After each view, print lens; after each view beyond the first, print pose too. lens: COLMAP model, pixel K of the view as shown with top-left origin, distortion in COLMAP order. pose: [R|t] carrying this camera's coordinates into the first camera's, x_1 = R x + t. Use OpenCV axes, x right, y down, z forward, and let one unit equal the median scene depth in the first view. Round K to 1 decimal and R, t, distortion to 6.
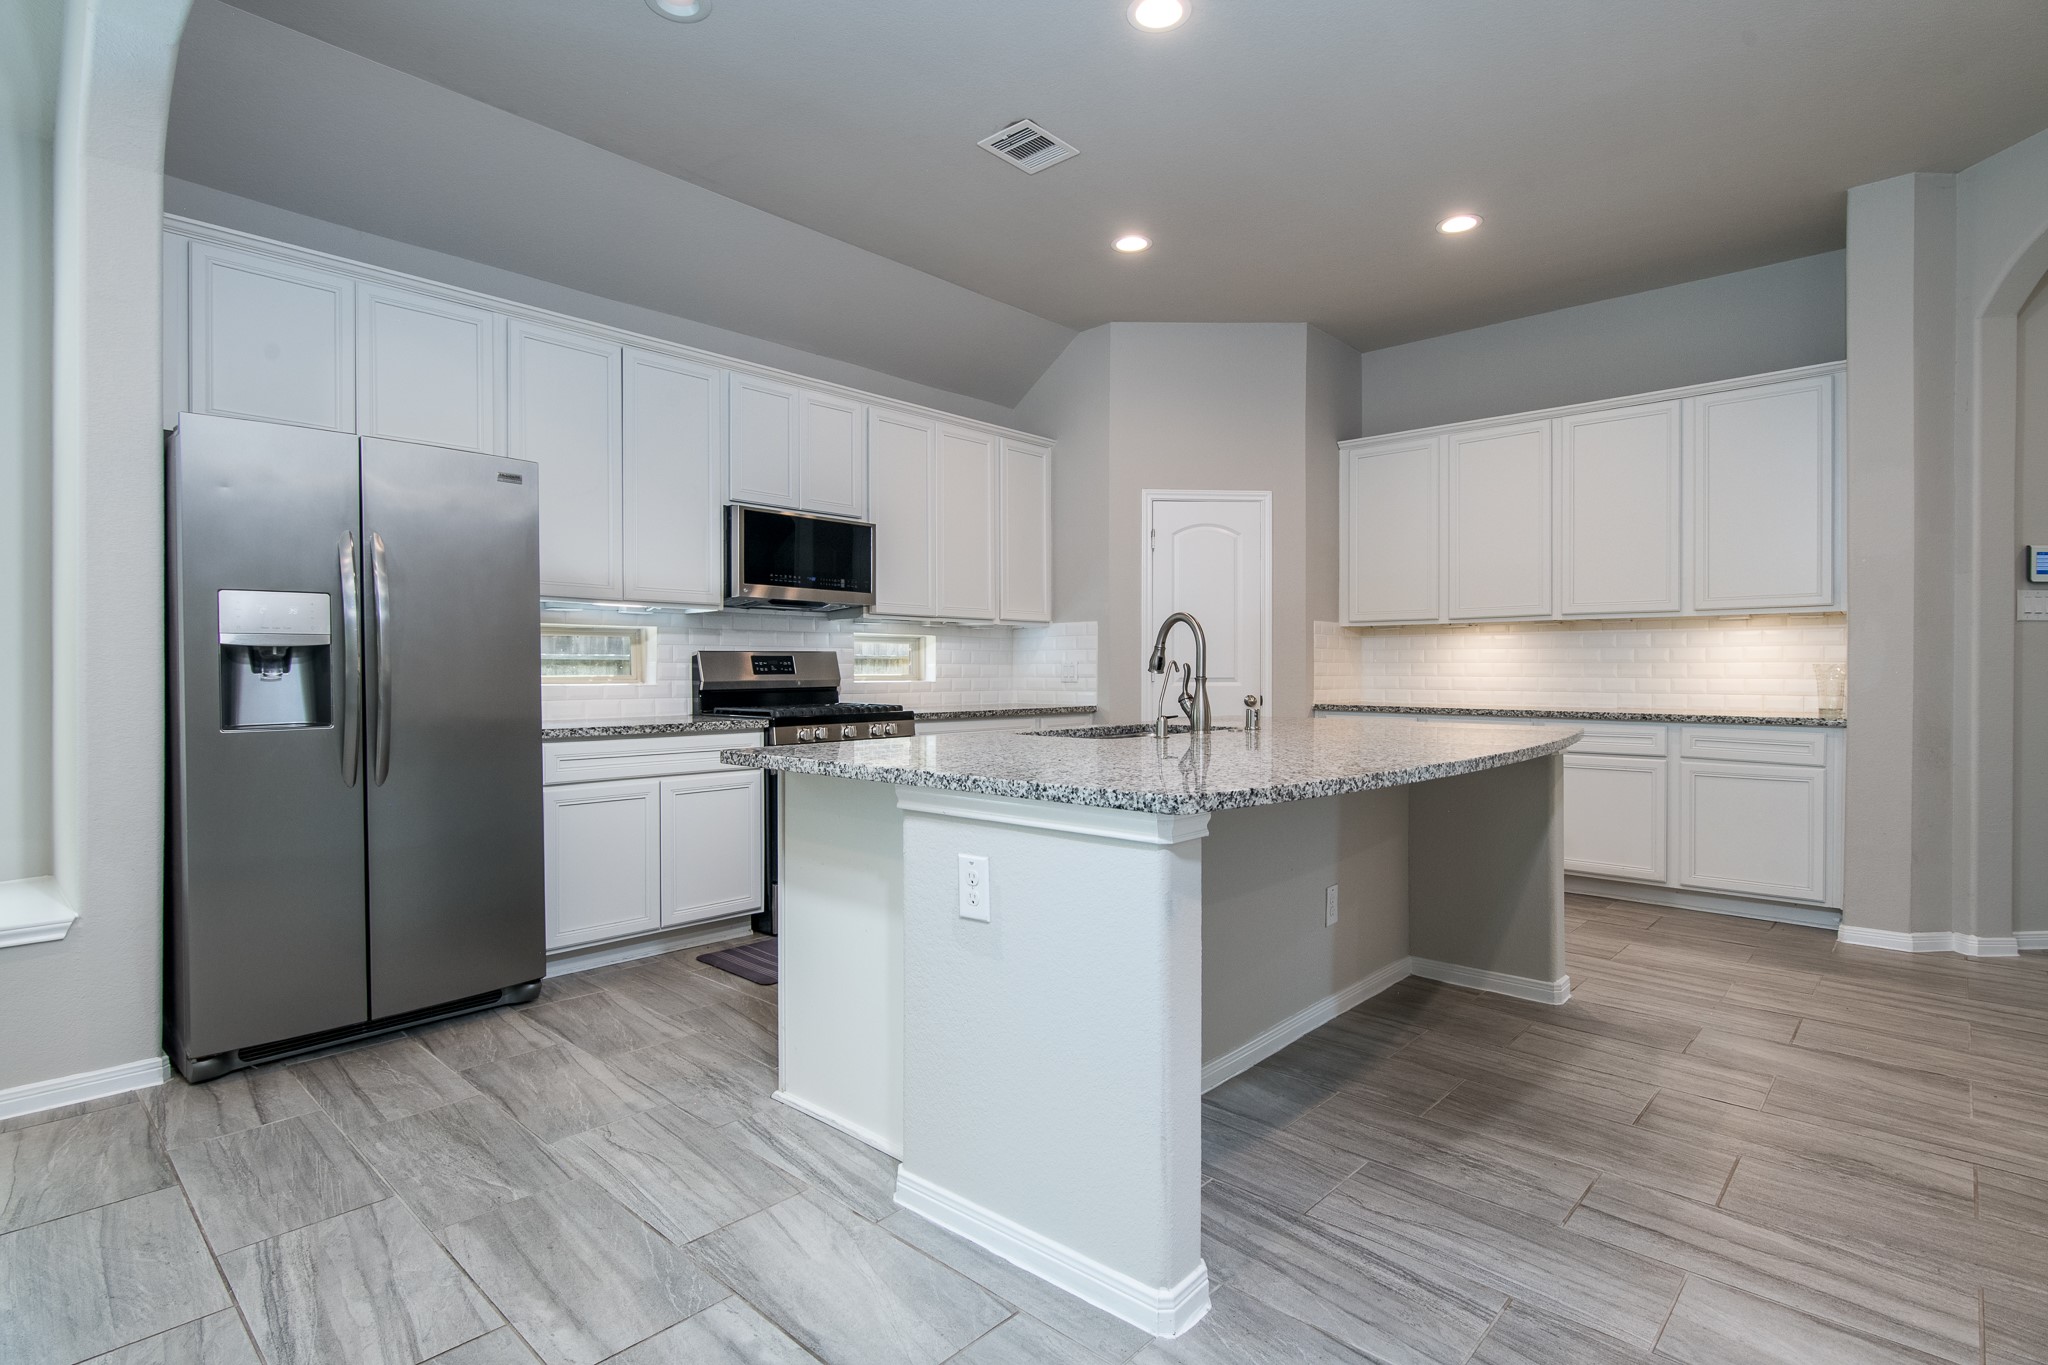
lens RADIAL K [[1049.2, 0, 1062.8], [0, 1049.2, 672.2], [0, 0, 1]] dist [-0.001562, -0.000746]
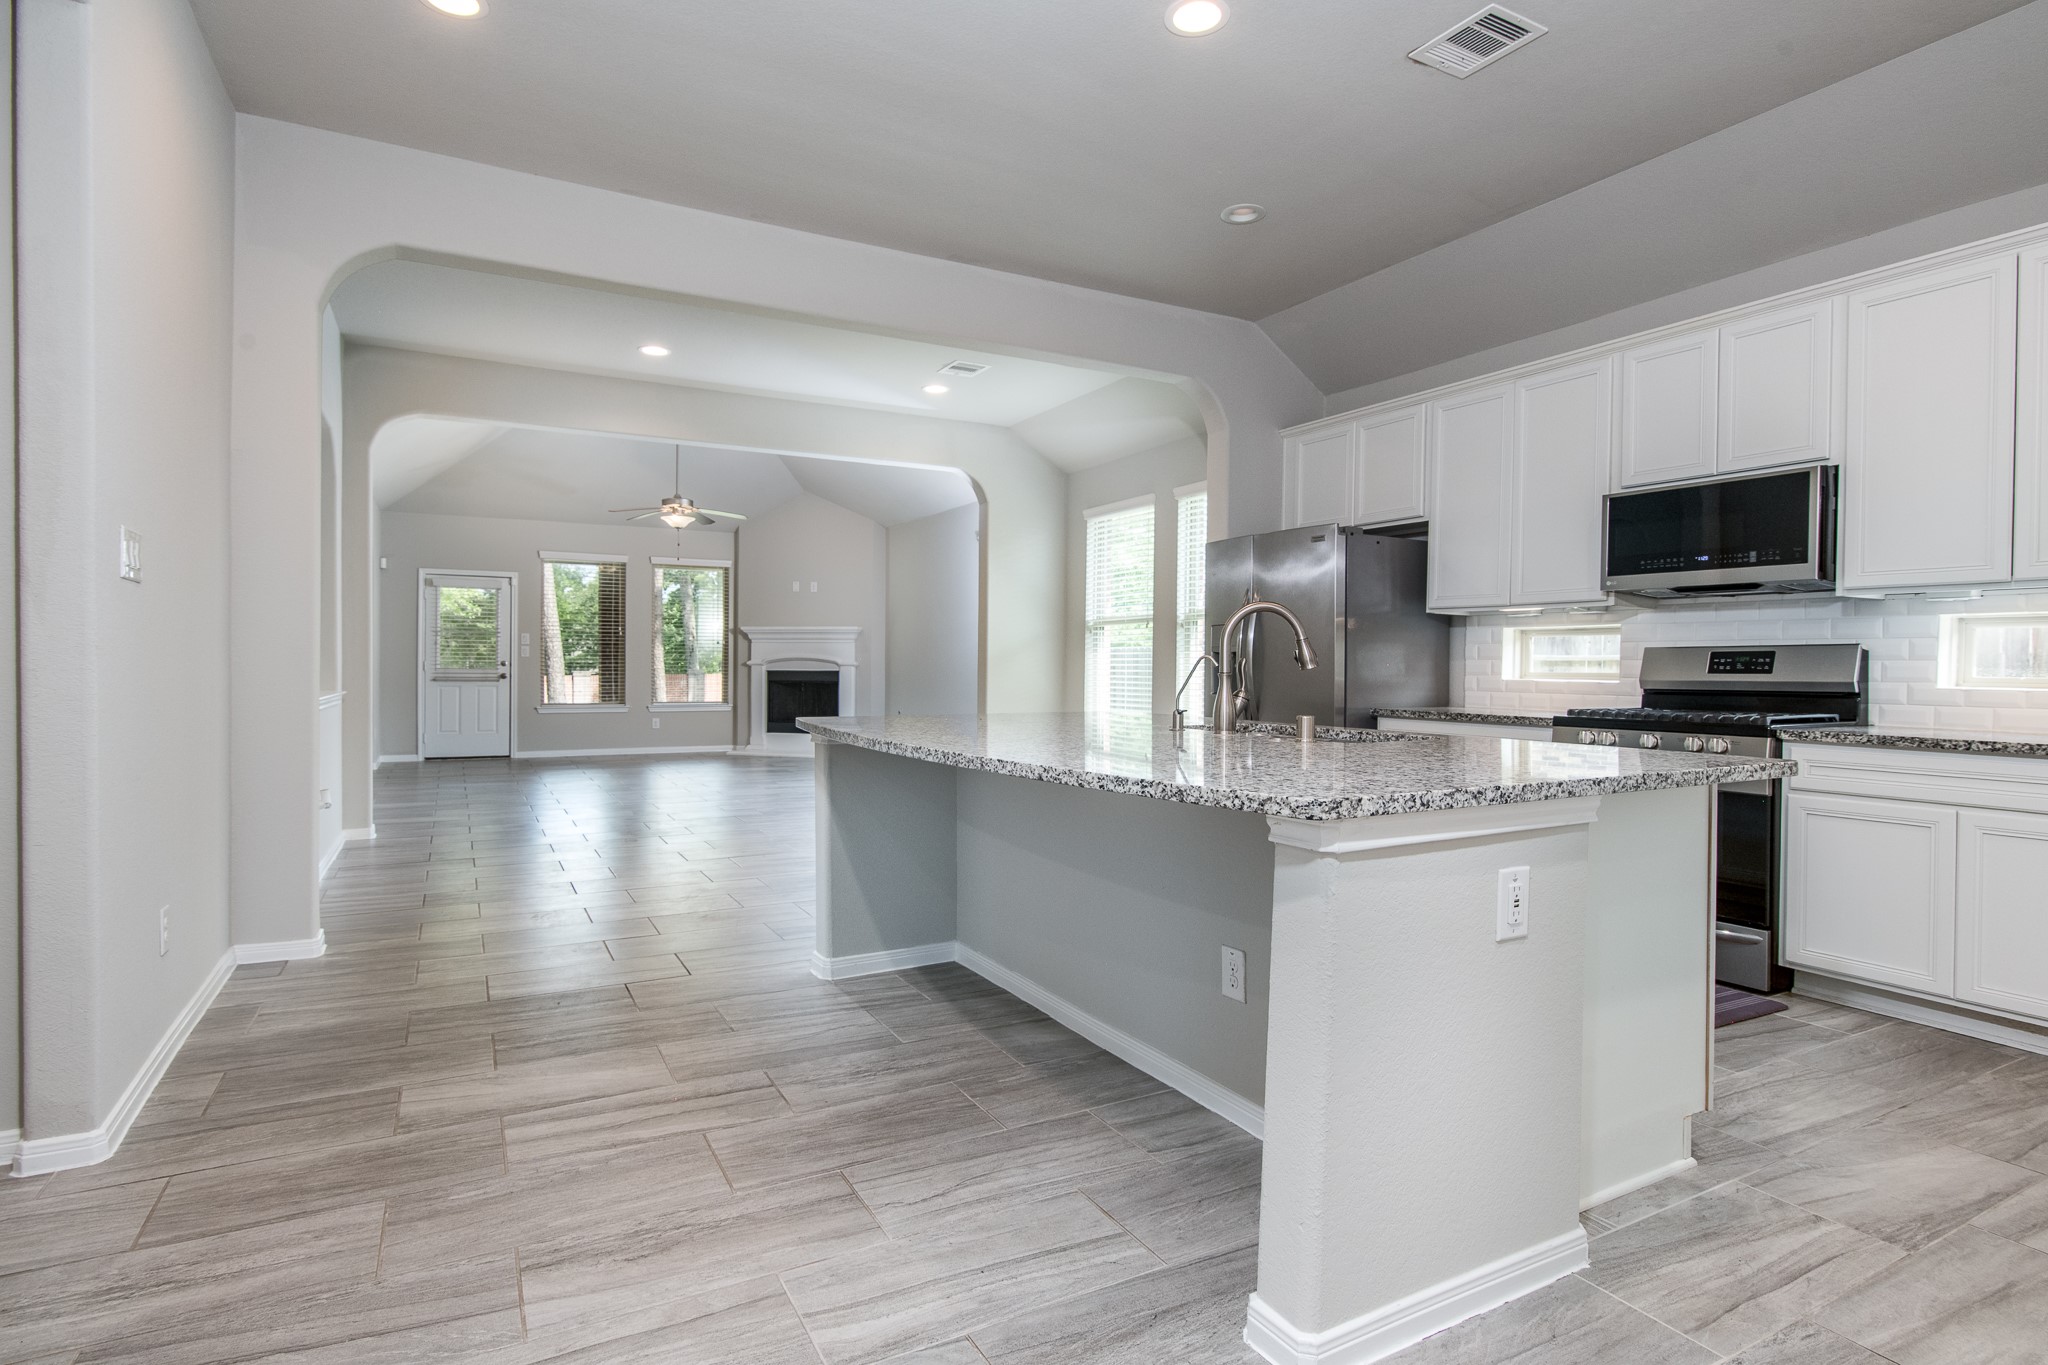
lens RADIAL K [[1049.2, 0, 1009.9], [0, 1049.2, 673.1], [0, 0, 1]] dist [-0.001562, -0.000746]
pose [[-0.366285, 0.005254, -0.930488, 1.140956], [-0.012431, 0.999867, 0.010539, 0.000555], [0.930420, 0.015427, -0.366171, 1.260782]]
